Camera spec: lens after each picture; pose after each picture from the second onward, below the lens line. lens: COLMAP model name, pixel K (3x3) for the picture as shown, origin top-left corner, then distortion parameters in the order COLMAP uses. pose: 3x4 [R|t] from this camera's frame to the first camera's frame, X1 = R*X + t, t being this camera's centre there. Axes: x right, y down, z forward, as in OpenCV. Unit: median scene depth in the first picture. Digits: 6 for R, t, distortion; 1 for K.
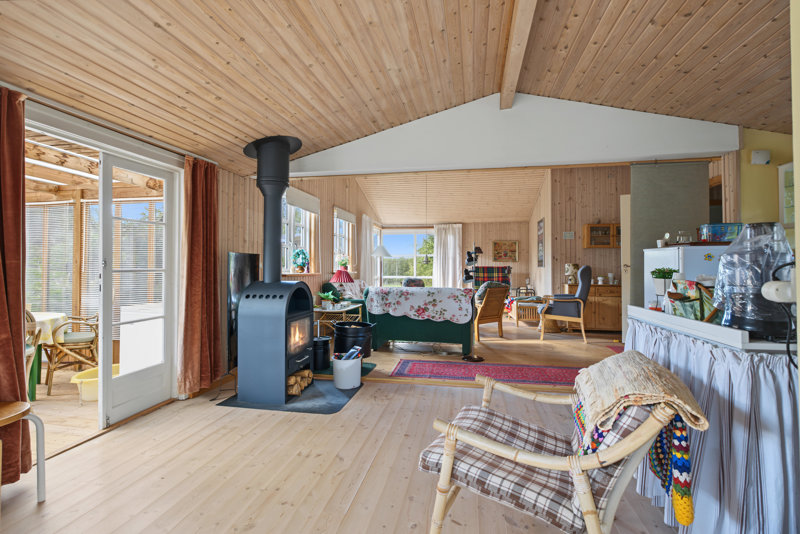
lens RADIAL K [[378.1, 0, 399.7], [0, 378.1, 260.4], [0, 0, 1]] dist [-0.011999, -0.002331]
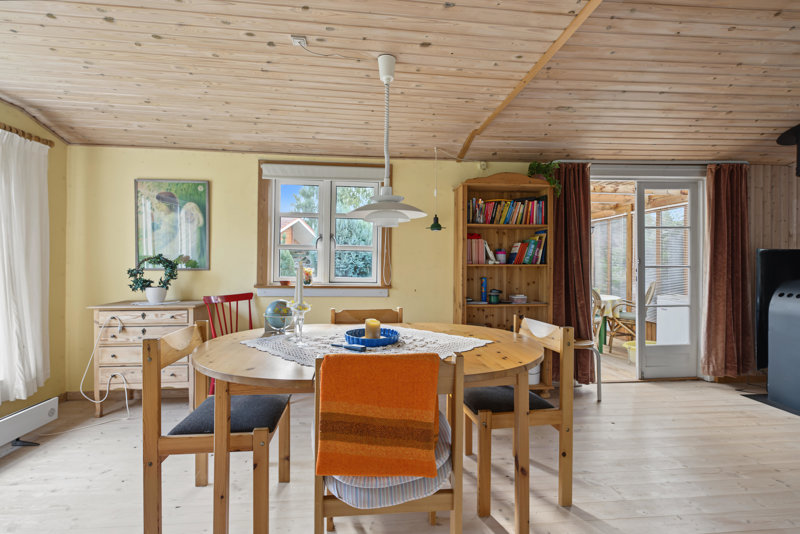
lens RADIAL K [[384.8, 0, 399.5], [0, 384.8, 263.1], [0, 0, 1]] dist [0.001666, -0.000387]
pose [[0.290022, 0.001757, -0.957018, 0.262771], [0.014576, 0.999874, 0.006253, -0.005191], [0.956909, -0.015763, 0.289960, -0.218602]]
